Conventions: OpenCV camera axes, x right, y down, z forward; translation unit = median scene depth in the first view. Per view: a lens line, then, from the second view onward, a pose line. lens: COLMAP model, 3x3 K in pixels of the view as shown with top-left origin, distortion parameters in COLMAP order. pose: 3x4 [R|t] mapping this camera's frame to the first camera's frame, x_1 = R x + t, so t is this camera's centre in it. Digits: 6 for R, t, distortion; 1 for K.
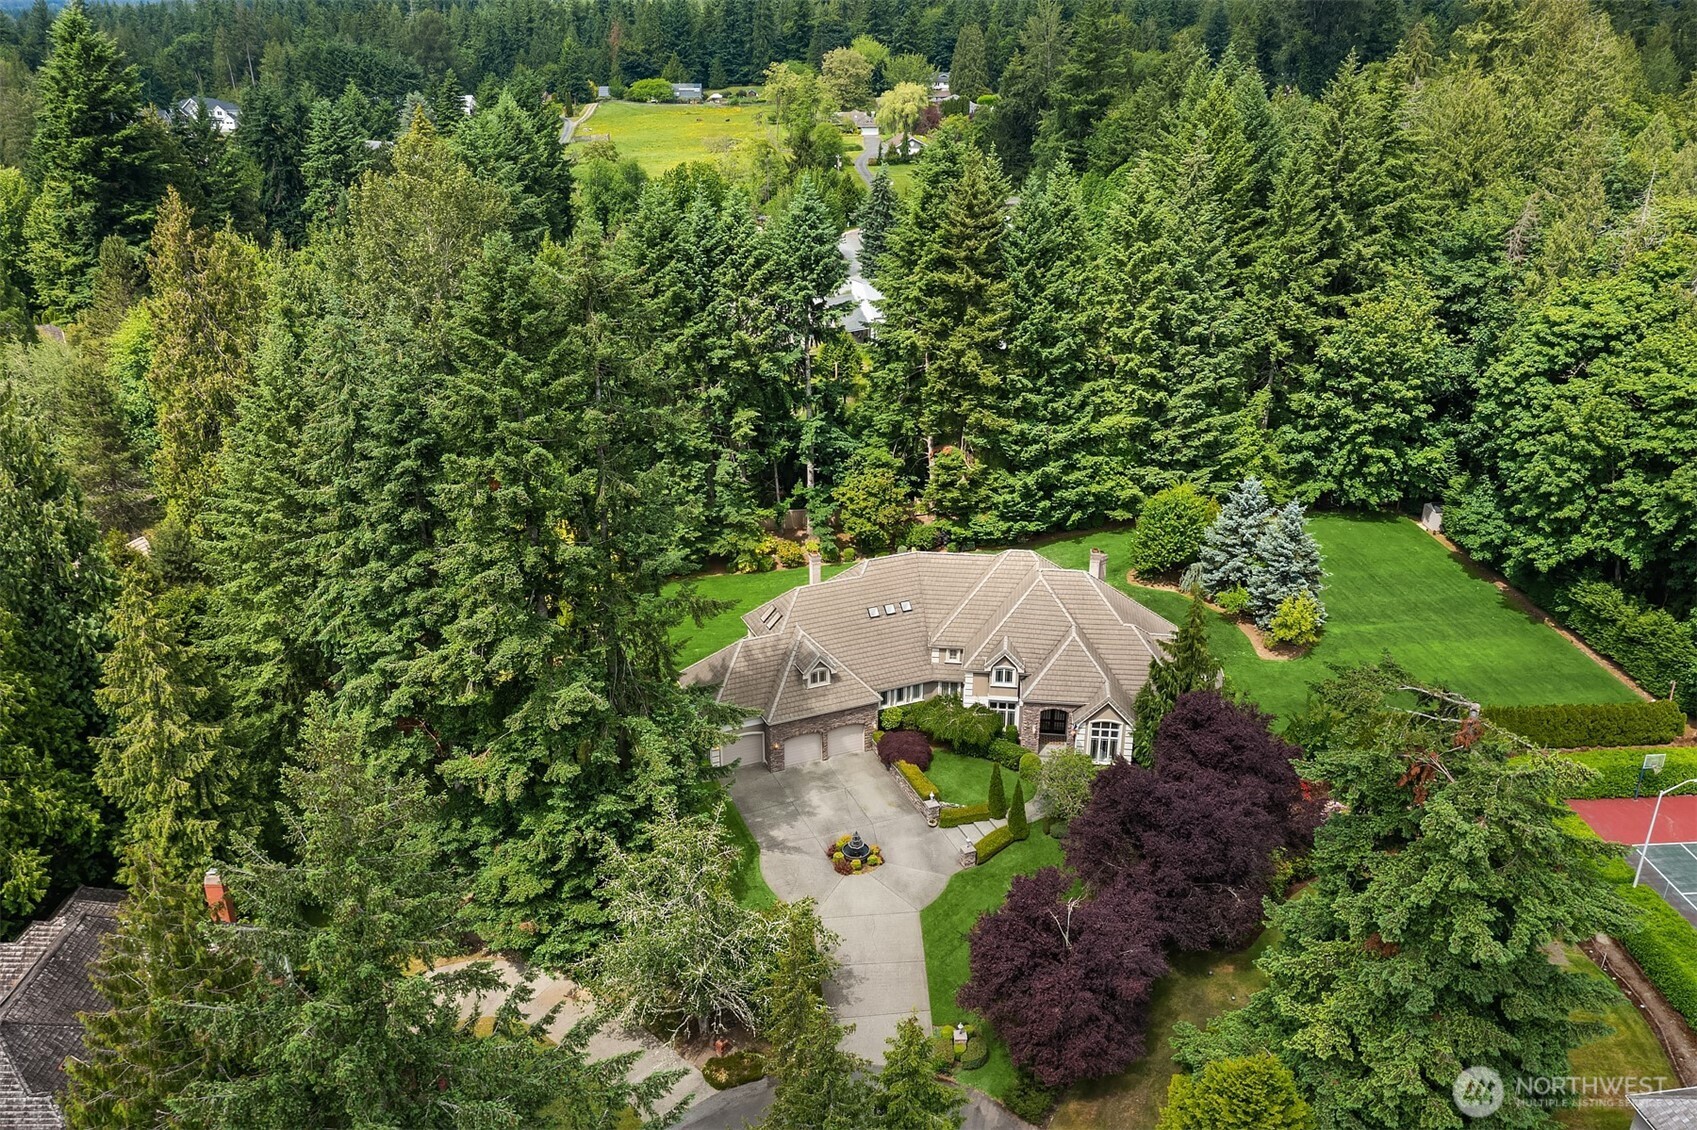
lens RADIAL K [[1282.6, 0, 848.5], [0, 1282.6, 565.0], [0, 0, 1]] dist [-0.004558, -0.001962]
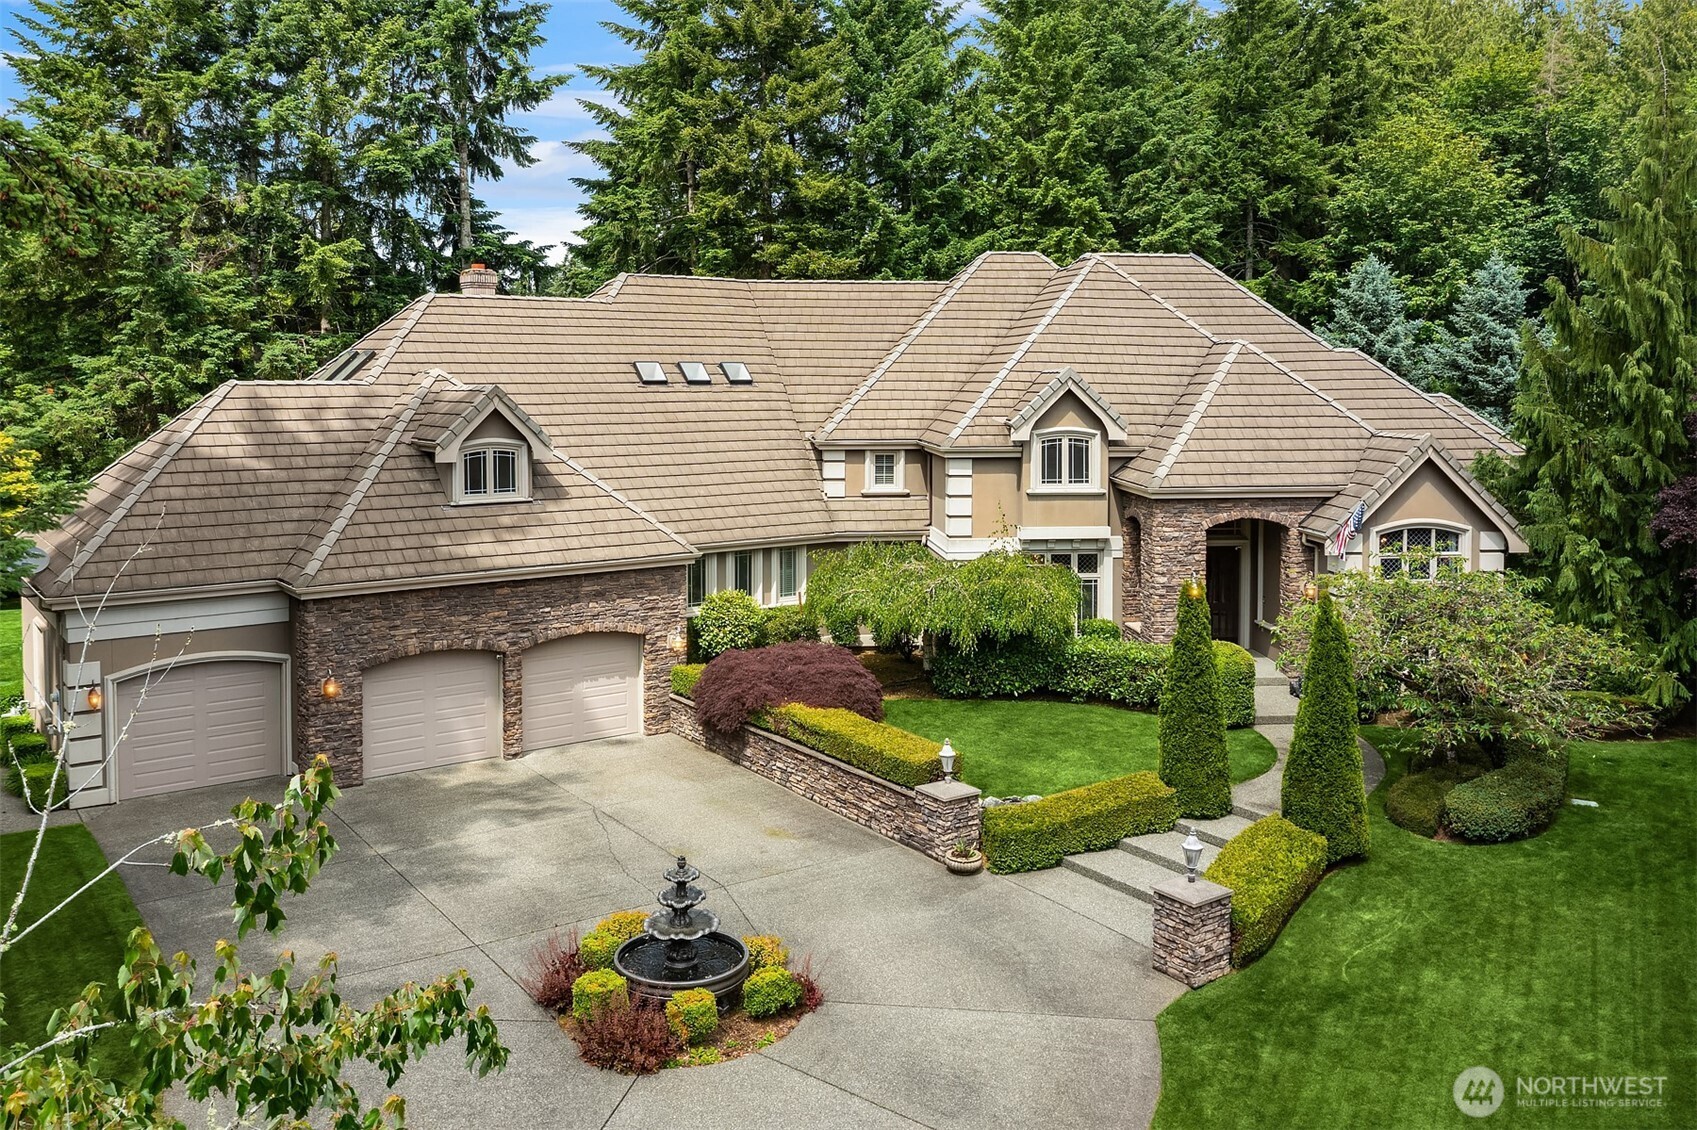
lens RADIAL K [[1282.6, 0, 848.5], [0, 1282.6, 565.0], [0, 0, 1]] dist [-0.004558, -0.001962]
pose [[0.967374, -0.007564, 0.253238, -0.018319], [0.080733, 0.956650, -0.279827, 0.200074], [-0.240144, 0.291142, 0.926049, 0.704984]]
